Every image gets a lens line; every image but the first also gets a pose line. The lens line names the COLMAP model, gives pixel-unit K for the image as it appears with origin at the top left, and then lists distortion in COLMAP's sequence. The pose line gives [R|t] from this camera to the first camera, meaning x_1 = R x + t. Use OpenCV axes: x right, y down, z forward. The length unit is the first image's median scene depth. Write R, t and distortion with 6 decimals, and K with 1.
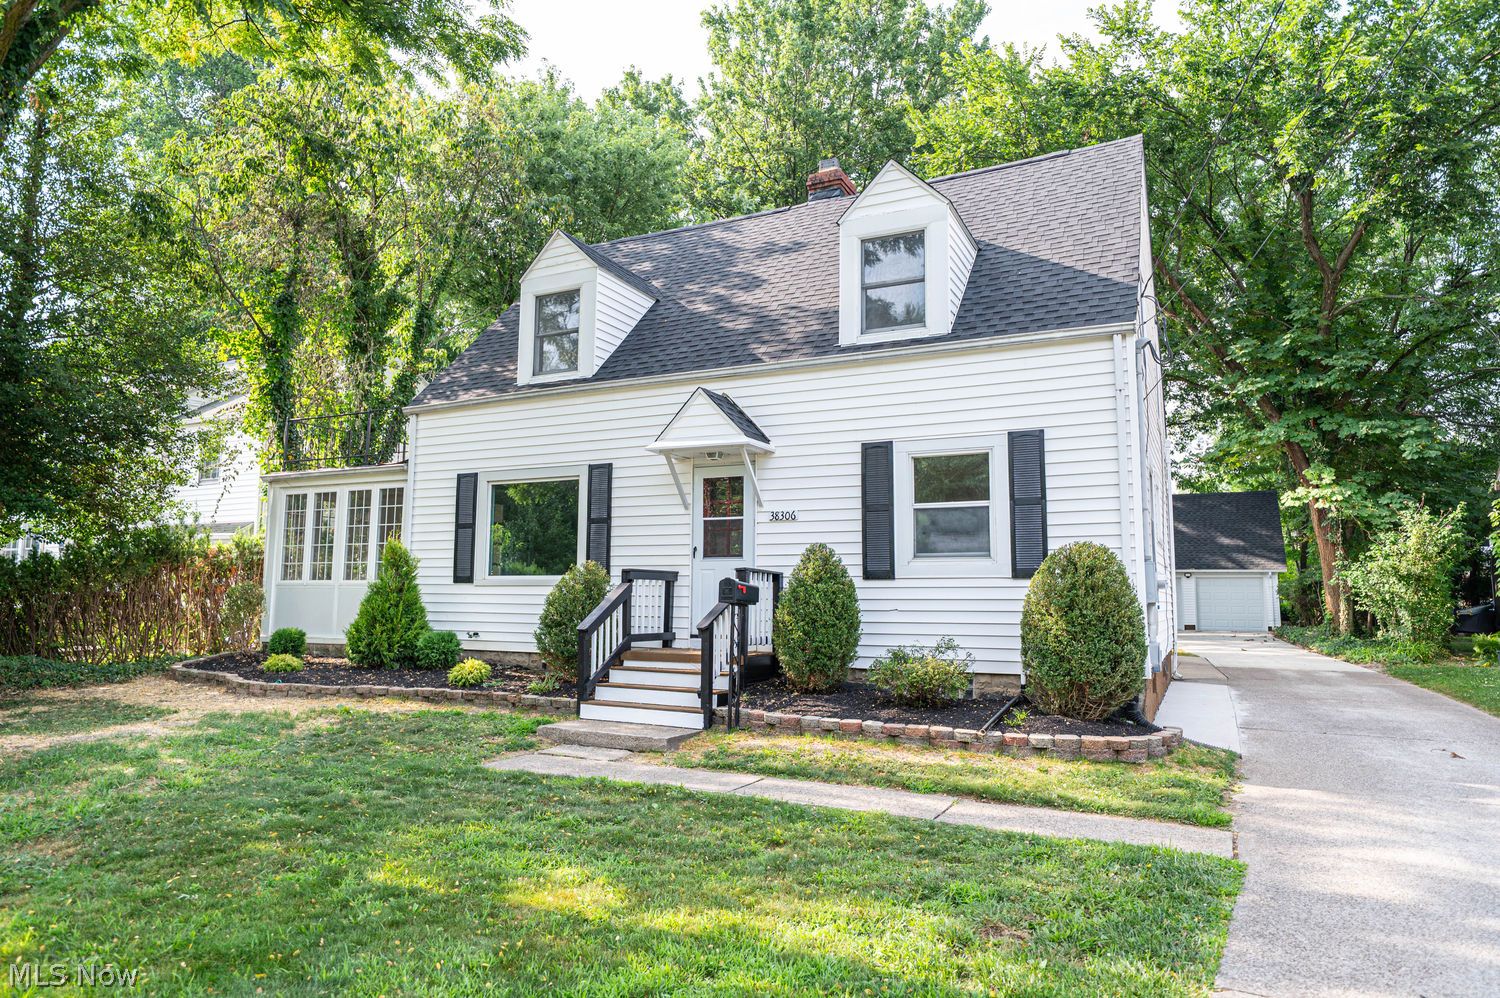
lens RADIAL K [[874.9, 0, 750.2], [0, 874.9, 497.6], [0, 0, 1]] dist [0.002214, 0.000377]
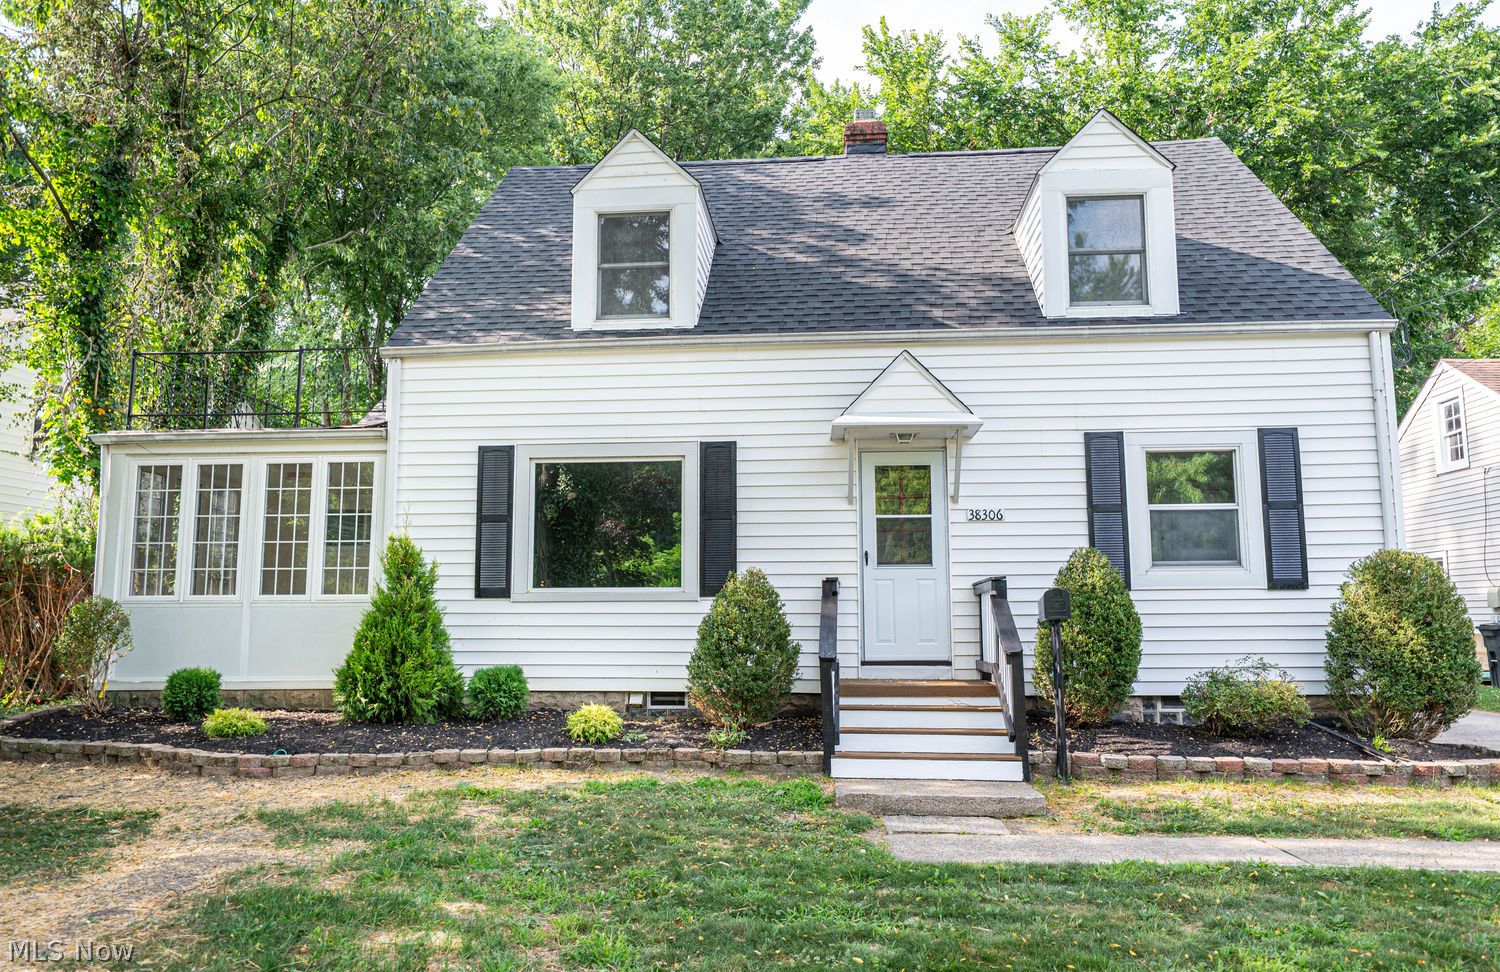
lens RADIAL K [[951.8, 0, 750.6], [0, 951.8, 504.5], [0, 0, 1]] dist [-0.006560, 0.000673]
pose [[0.936324, 0.028898, 0.349947, -0.453241], [-0.029411, 0.999560, -0.003850, 0.019618], [-0.349904, -0.006688, 0.936762, 0.217115]]
